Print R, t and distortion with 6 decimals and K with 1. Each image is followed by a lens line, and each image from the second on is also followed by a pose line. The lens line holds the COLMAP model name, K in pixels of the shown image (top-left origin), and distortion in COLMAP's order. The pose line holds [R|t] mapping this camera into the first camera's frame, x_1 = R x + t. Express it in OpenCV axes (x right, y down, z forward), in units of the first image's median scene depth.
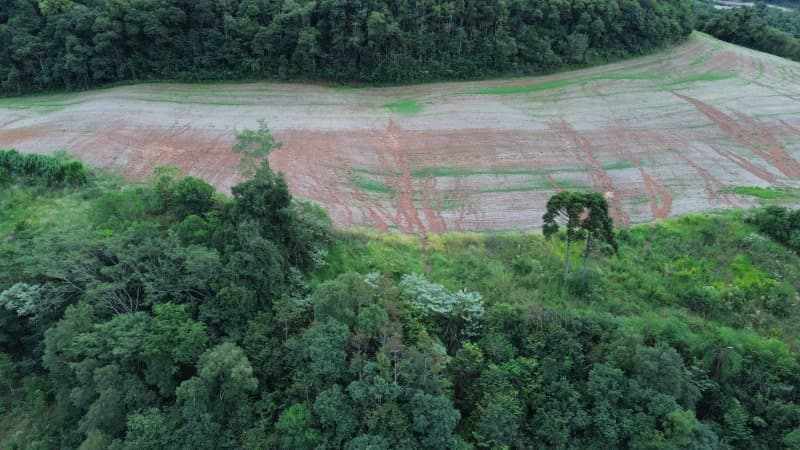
lens RADIAL K [[565.1, 0, 399.6], [0, 565.1, 223.9], [0, 0, 1]] dist [0.079855, -0.077127]
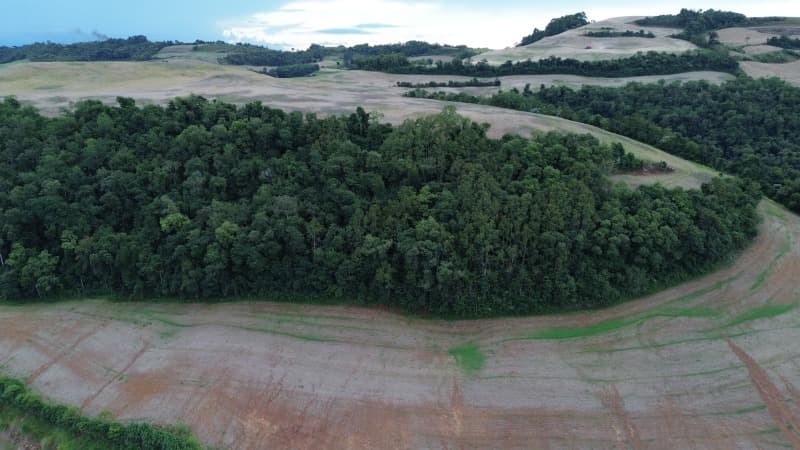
lens RADIAL K [[565.1, 0, 399.6], [0, 565.1, 223.9], [0, 0, 1]] dist [0.079855, -0.077127]
pose [[0.992611, 0.030384, -0.117474, -0.002200], [-0.030883, 0.999520, -0.002429, -0.495383], [0.117344, 0.006039, 0.993073, -0.132173]]
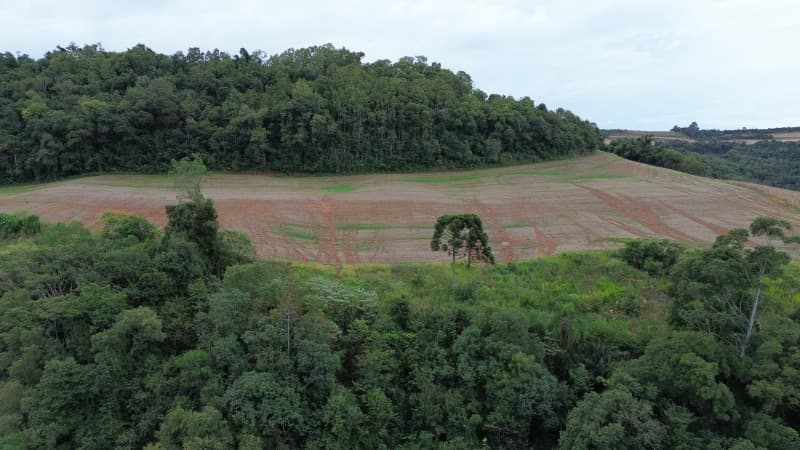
lens RADIAL K [[565.1, 0, 399.6], [0, 565.1, 223.9], [0, 0, 1]] dist [0.079855, -0.077127]
pose [[0.998793, 0.002660, 0.049046, 0.078126], [0.009902, 0.967127, -0.254099, 0.164850], [-0.048109, 0.254278, 0.965934, -0.094502]]
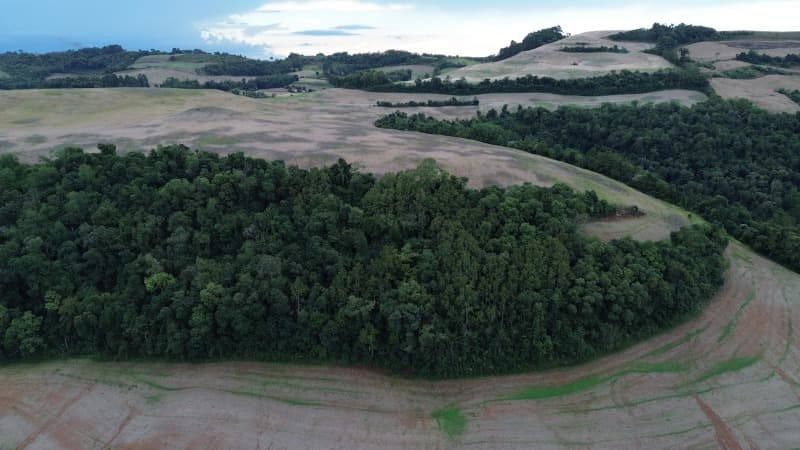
lens RADIAL K [[565.1, 0, 399.6], [0, 565.1, 223.9], [0, 0, 1]] dist [0.079855, -0.077127]
pose [[0.996247, 0.017542, -0.084760, -0.002820], [-0.017961, 0.999830, -0.004189, -0.642316], [0.084672, 0.005695, 0.996393, -0.170928]]
